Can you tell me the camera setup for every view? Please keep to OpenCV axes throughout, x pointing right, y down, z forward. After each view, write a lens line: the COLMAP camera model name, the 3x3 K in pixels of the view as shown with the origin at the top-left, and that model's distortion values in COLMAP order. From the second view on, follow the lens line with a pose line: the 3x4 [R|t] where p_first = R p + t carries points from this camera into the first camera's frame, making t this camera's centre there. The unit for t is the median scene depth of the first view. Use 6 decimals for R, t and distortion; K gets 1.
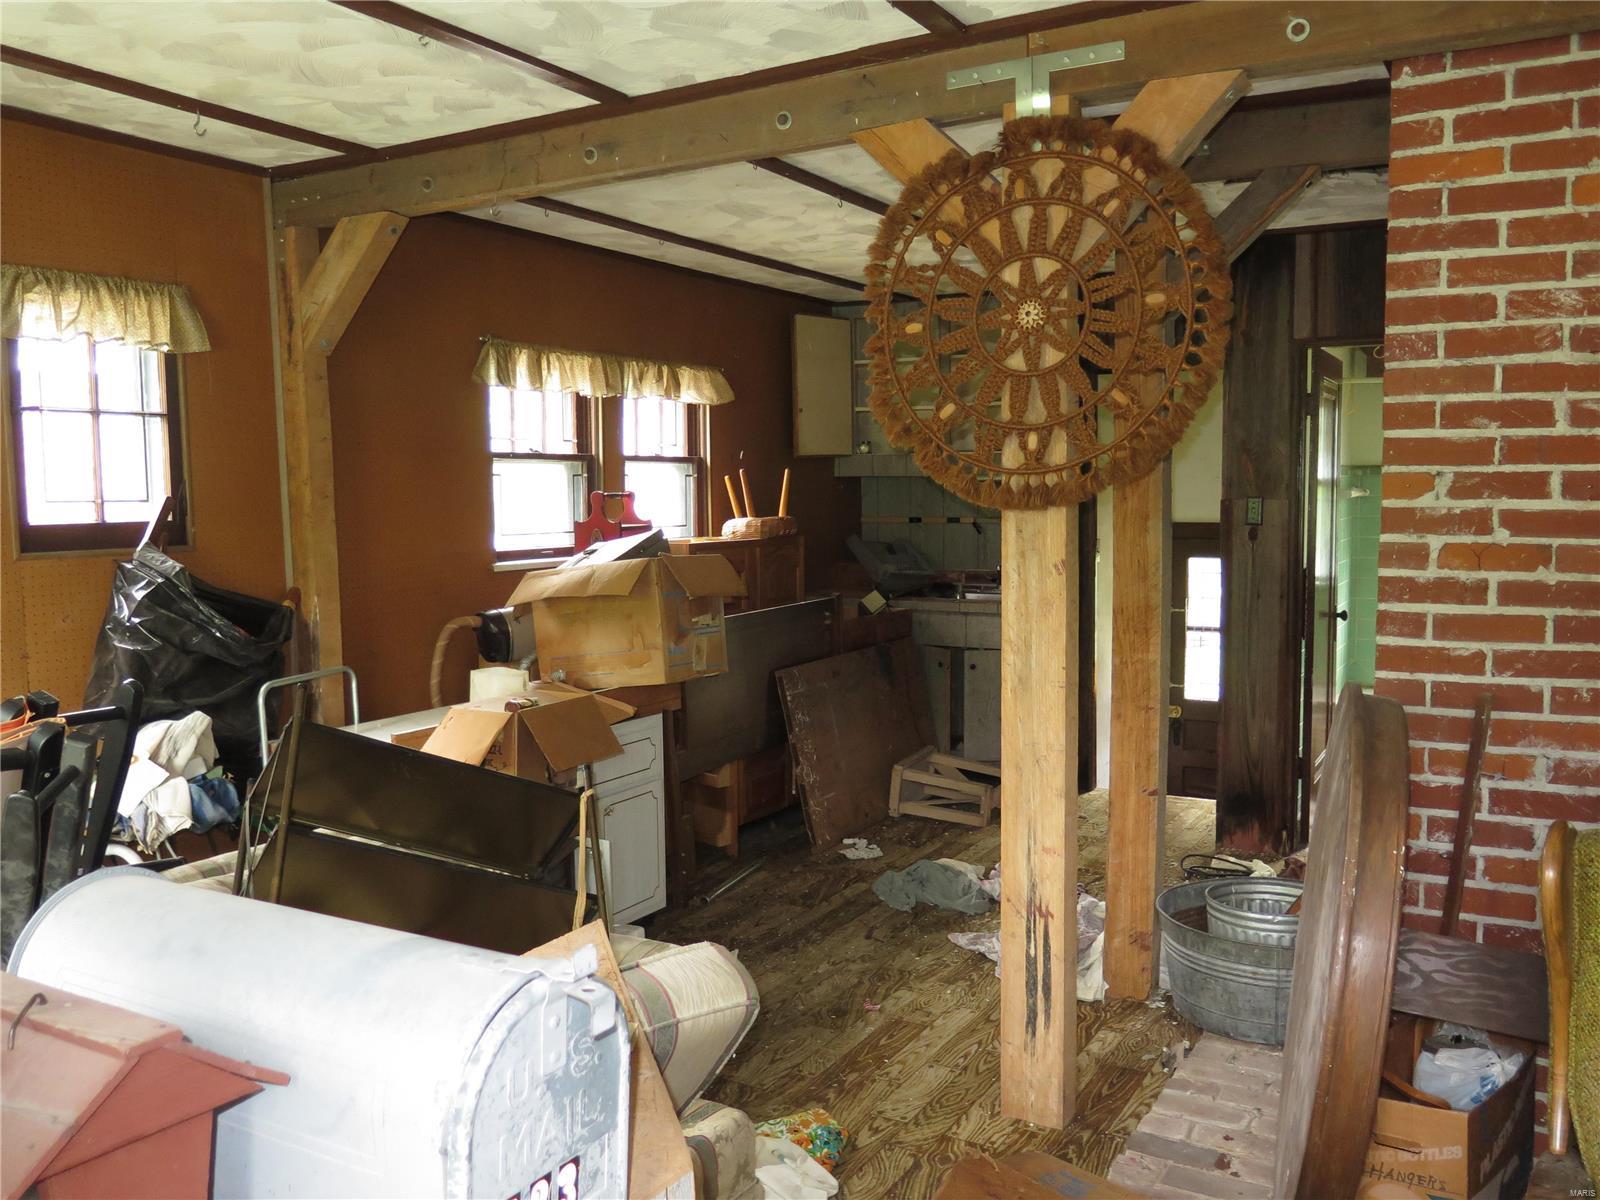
lens RADIAL K [[1333.3, 0, 800.0], [0, 1333.3, 600.0], [0, 0, 1]] dist [-0.016573, -0.003501]
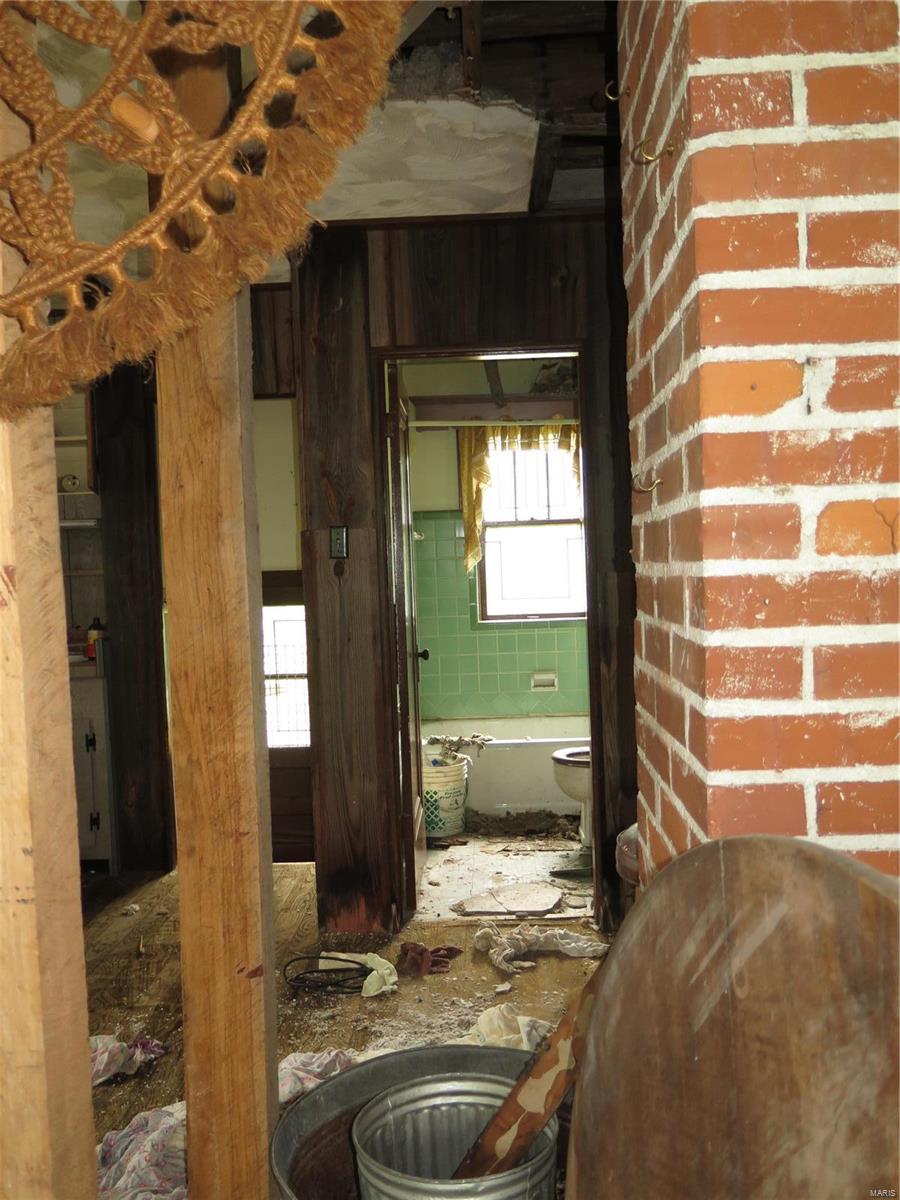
lens RADIAL K [[1000.0, 0, 450.0], [0, 1000.0, 600.0], [0, 0, 1]] dist [-0.016573, -0.003501]
pose [[0.884069, -0.041419, 0.465517, 0.184620], [0.065019, 0.997279, -0.034748, -0.002773], [-0.462811, 0.060987, 0.884357, 0.725102]]
